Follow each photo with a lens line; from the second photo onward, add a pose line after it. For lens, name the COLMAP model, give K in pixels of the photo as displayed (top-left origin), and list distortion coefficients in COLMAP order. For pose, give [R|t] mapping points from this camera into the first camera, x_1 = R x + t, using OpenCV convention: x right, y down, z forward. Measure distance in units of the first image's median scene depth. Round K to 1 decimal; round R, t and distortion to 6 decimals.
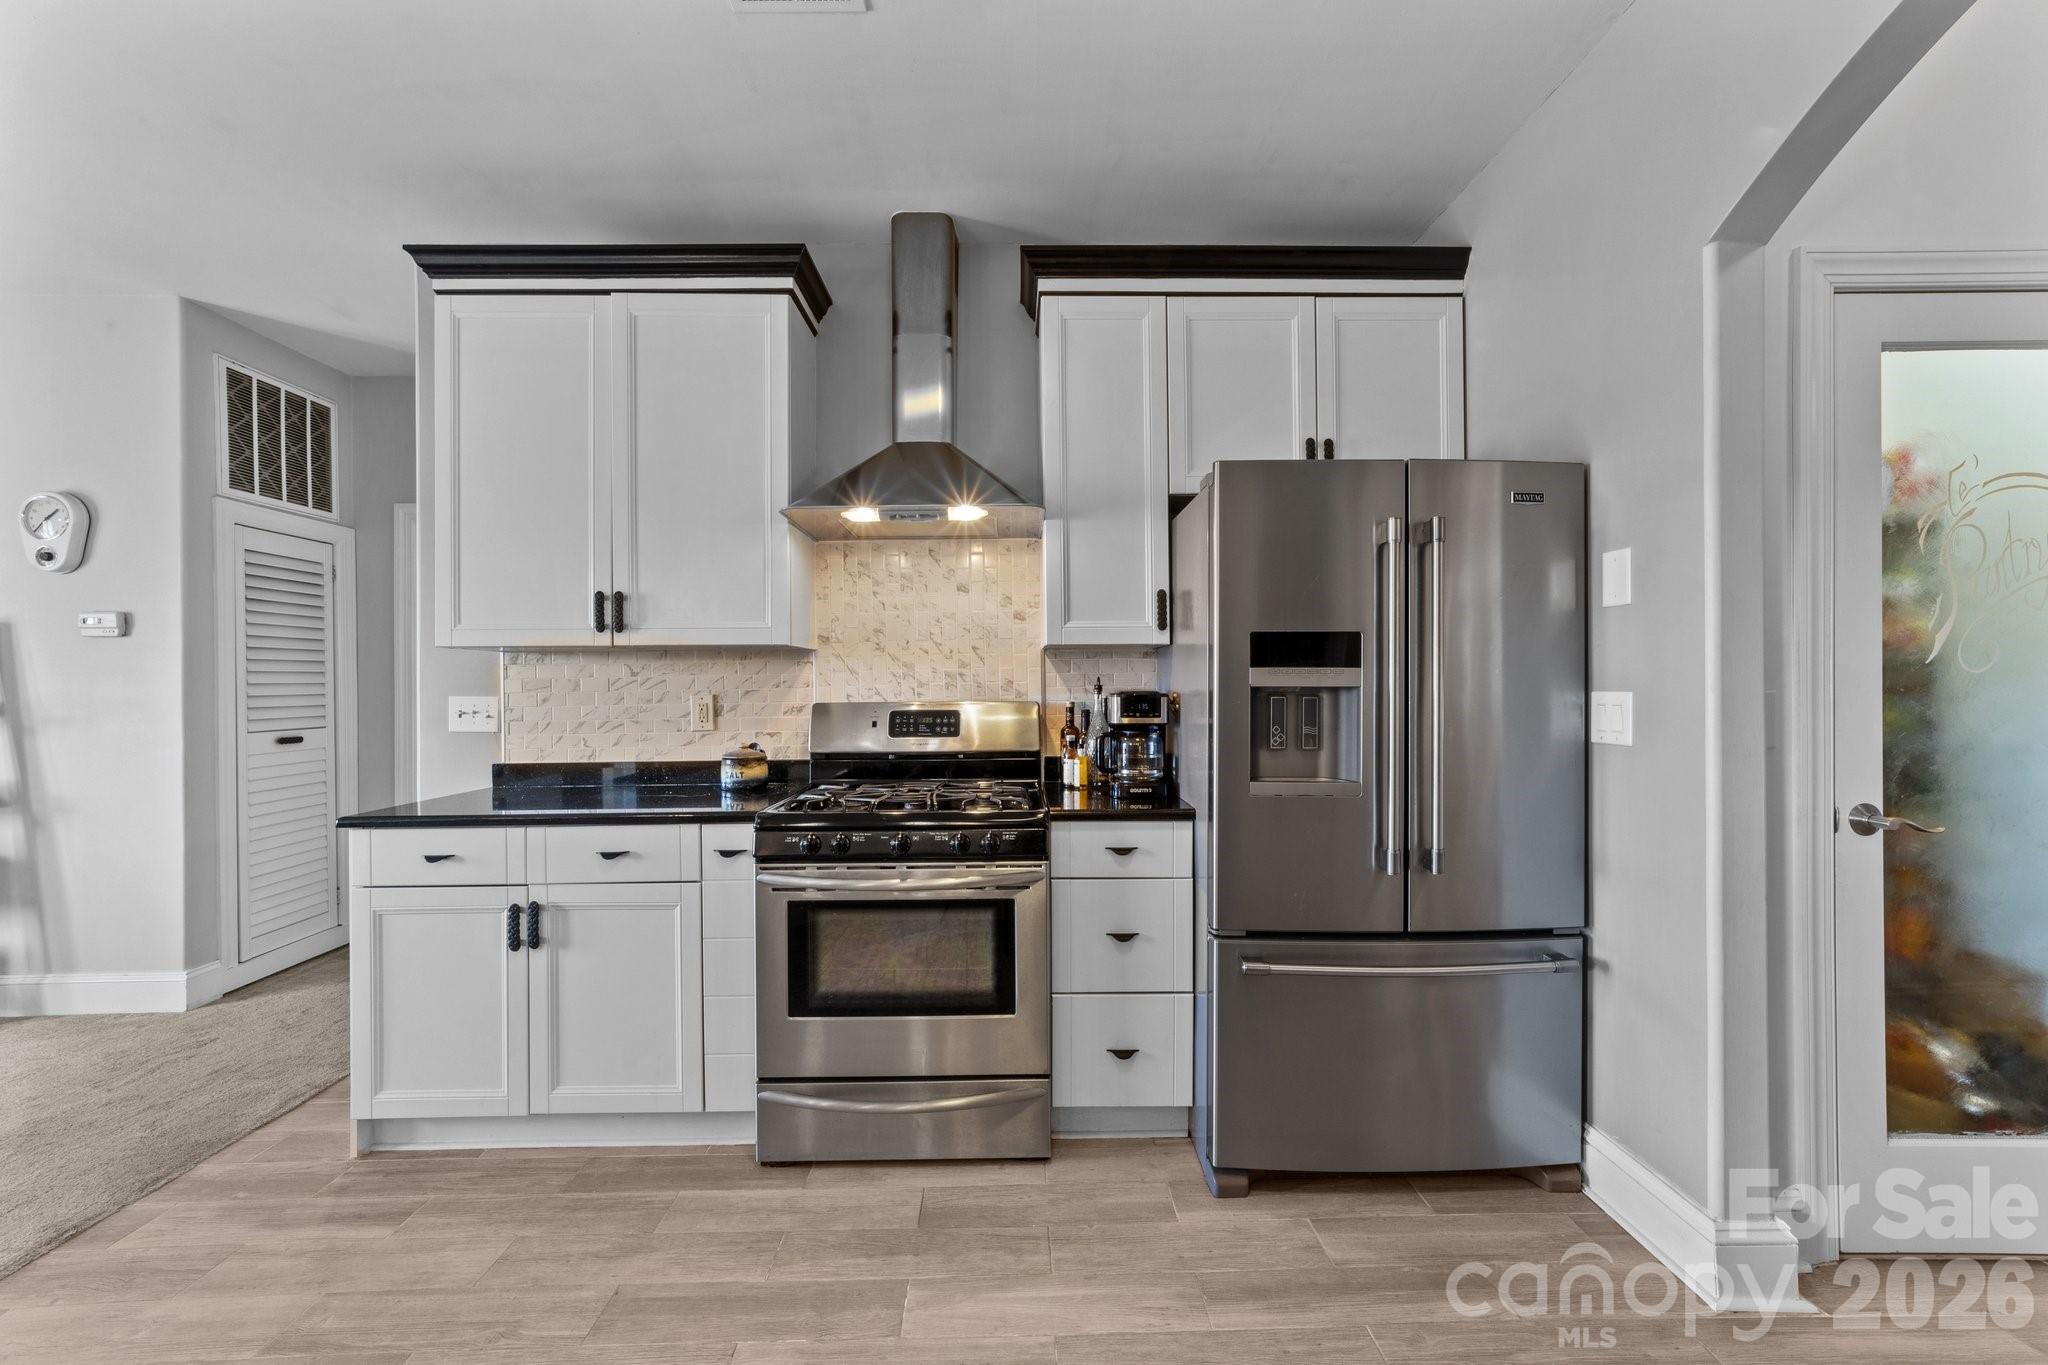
lens RADIAL K [[788.5, 0, 1027.1], [0, 788.5, 683.5], [0, 0, 1]] dist [-0.016911, 0.009410]
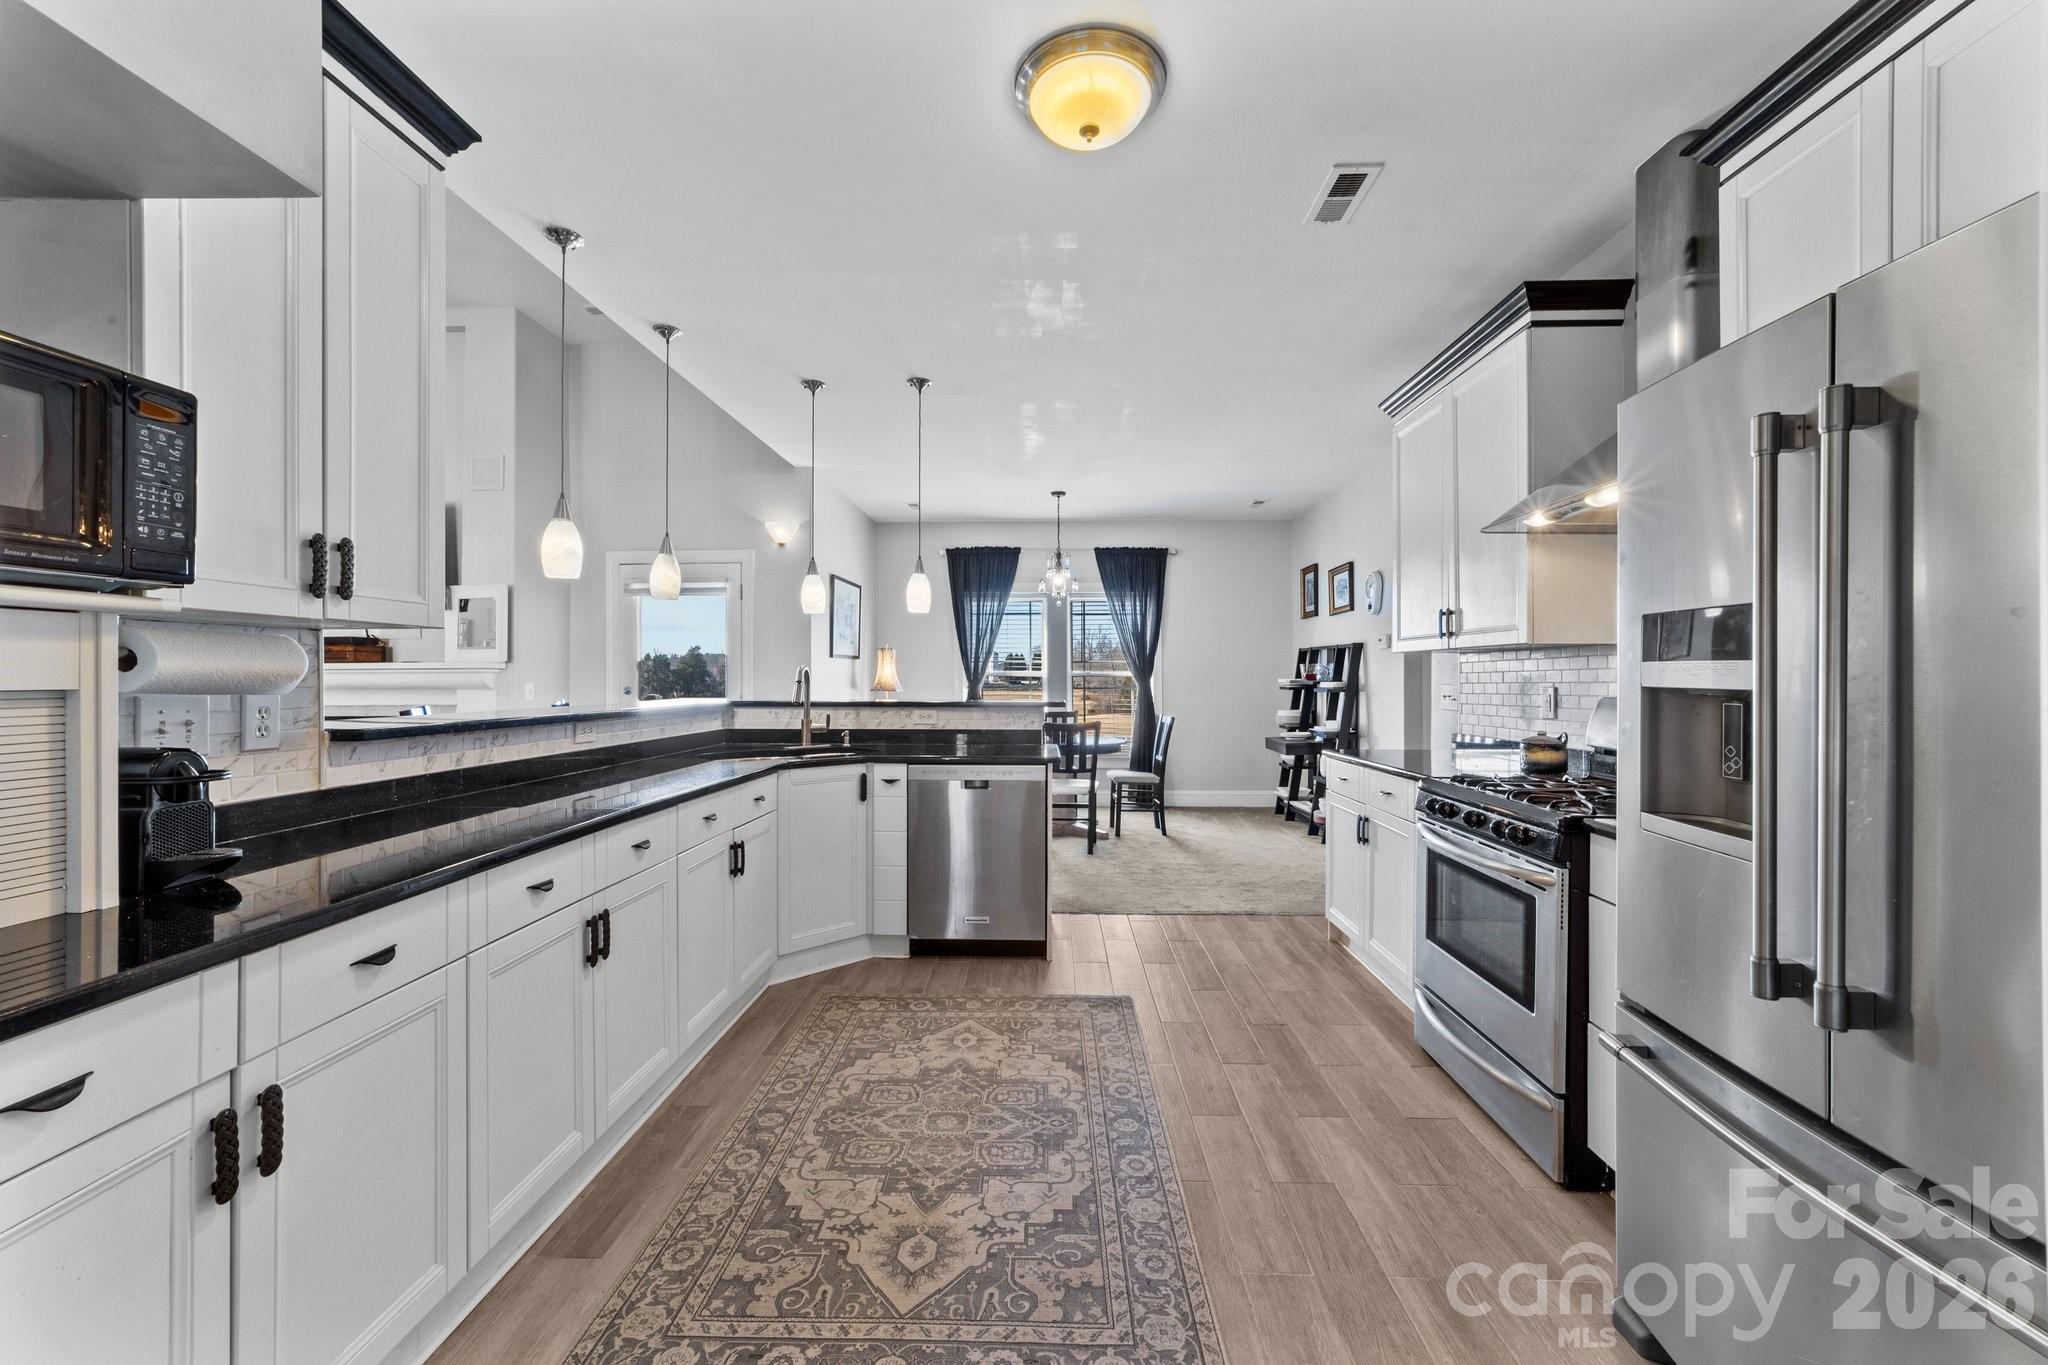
lens RADIAL K [[788.5, 0, 1027.1], [0, 788.5, 683.5], [0, 0, 1]] dist [-0.016911, 0.009410]
pose [[-0.054555, 0.013969, -0.998413, 0.833181], [-0.001851, 0.999899, 0.014091, -0.005864], [0.998509, 0.002617, -0.054523, 0.347107]]
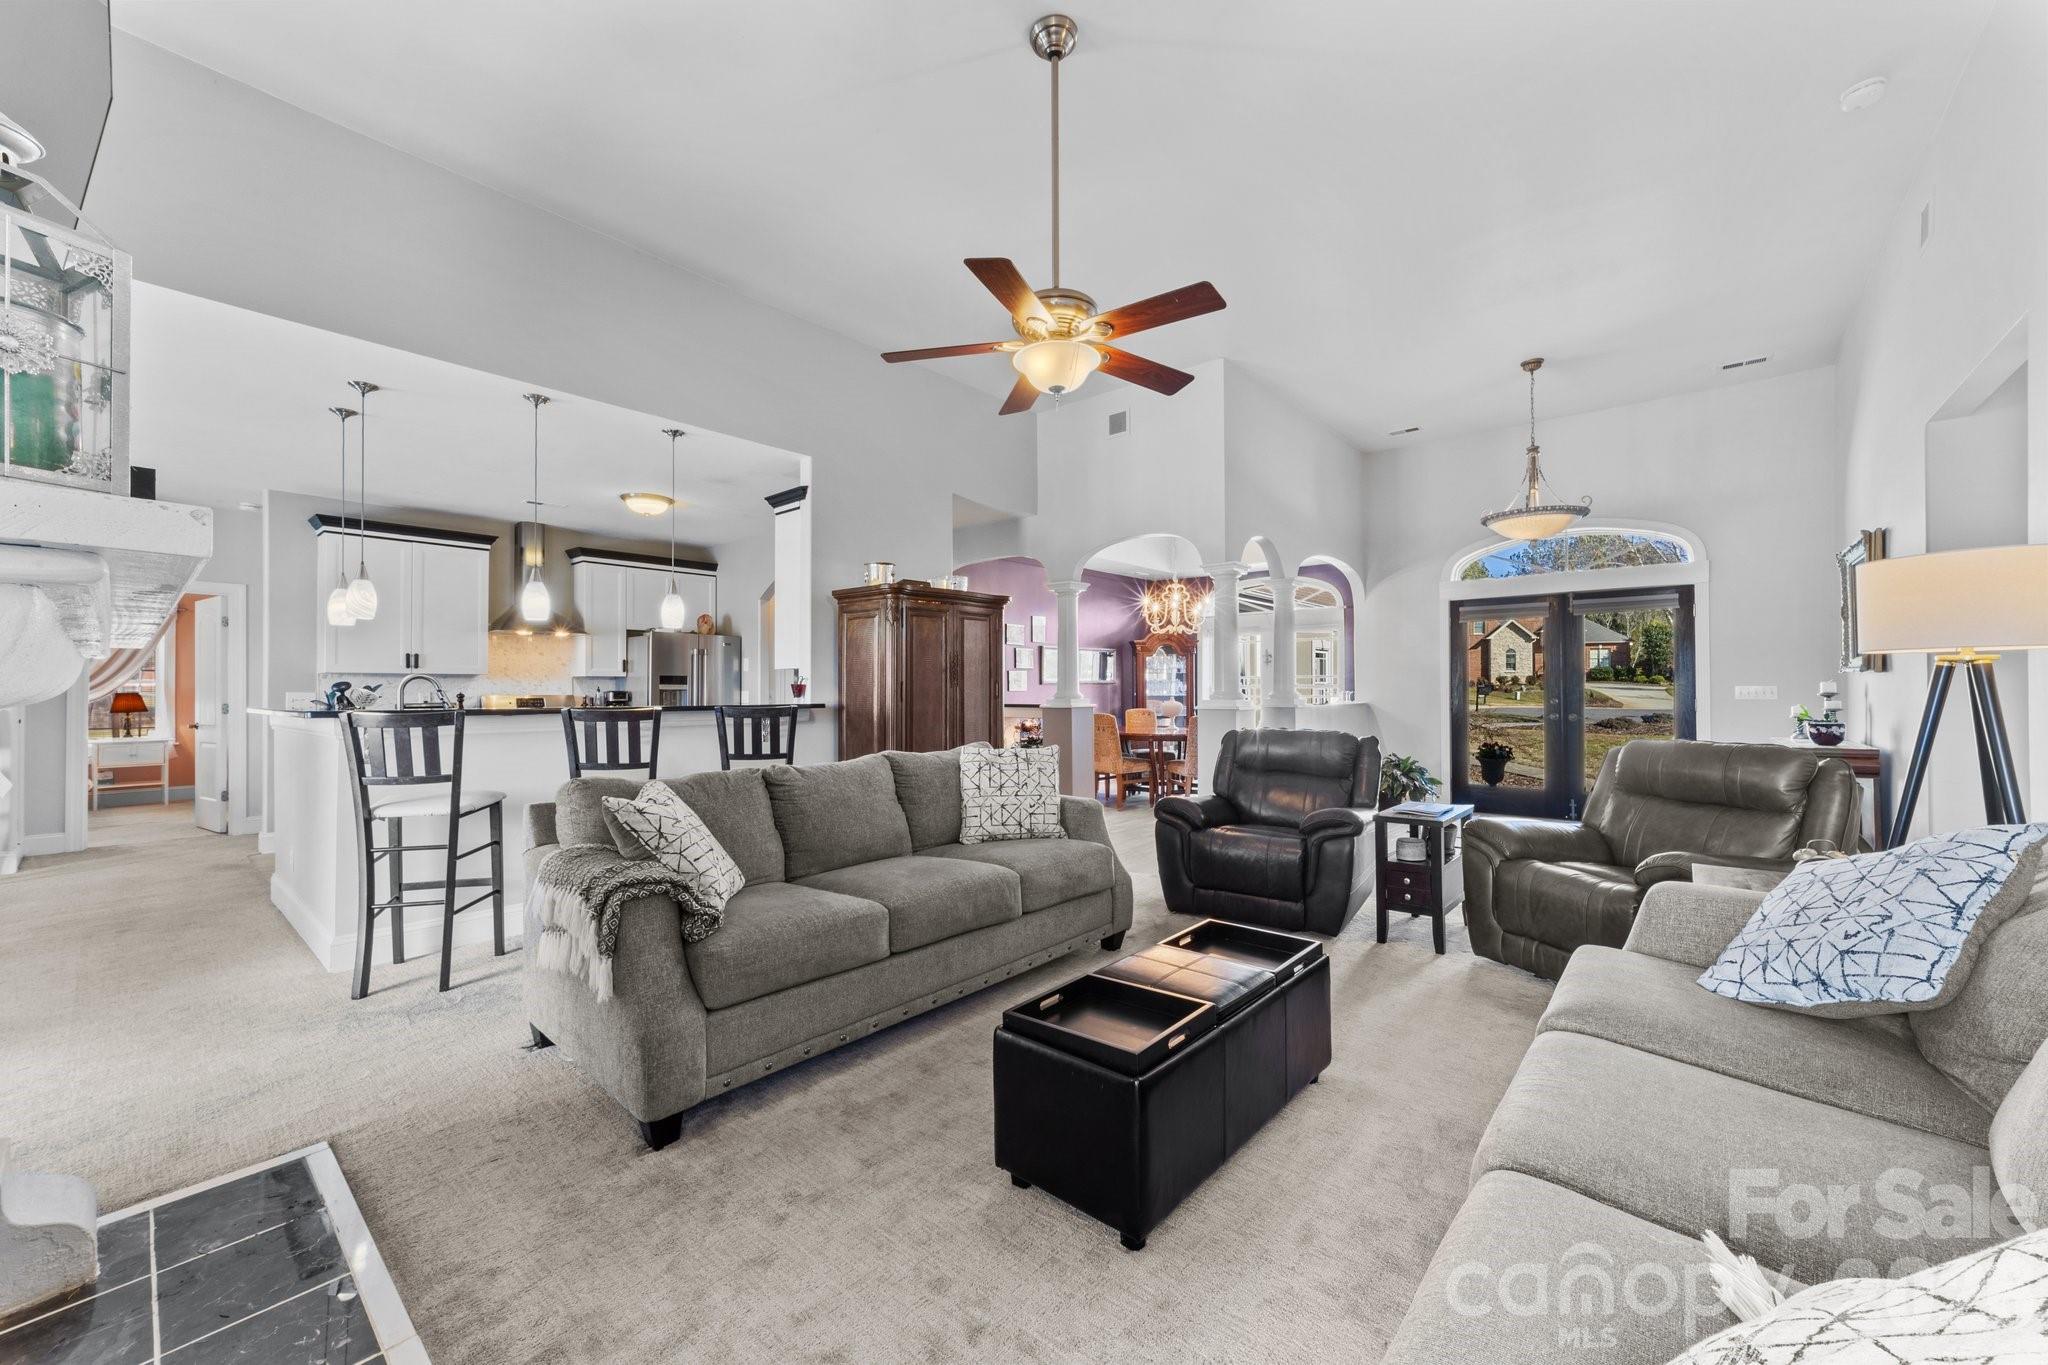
lens RADIAL K [[788.5, 0, 1027.1], [0, 788.5, 683.5], [0, 0, 1]] dist [-0.016911, 0.009410]
pose [[0.668931, 0.012194, 0.743224, -1.100675], [0.000337, 0.999860, -0.016708, 0.032325], [-0.743324, 0.011427, 0.668834, -2.342259]]
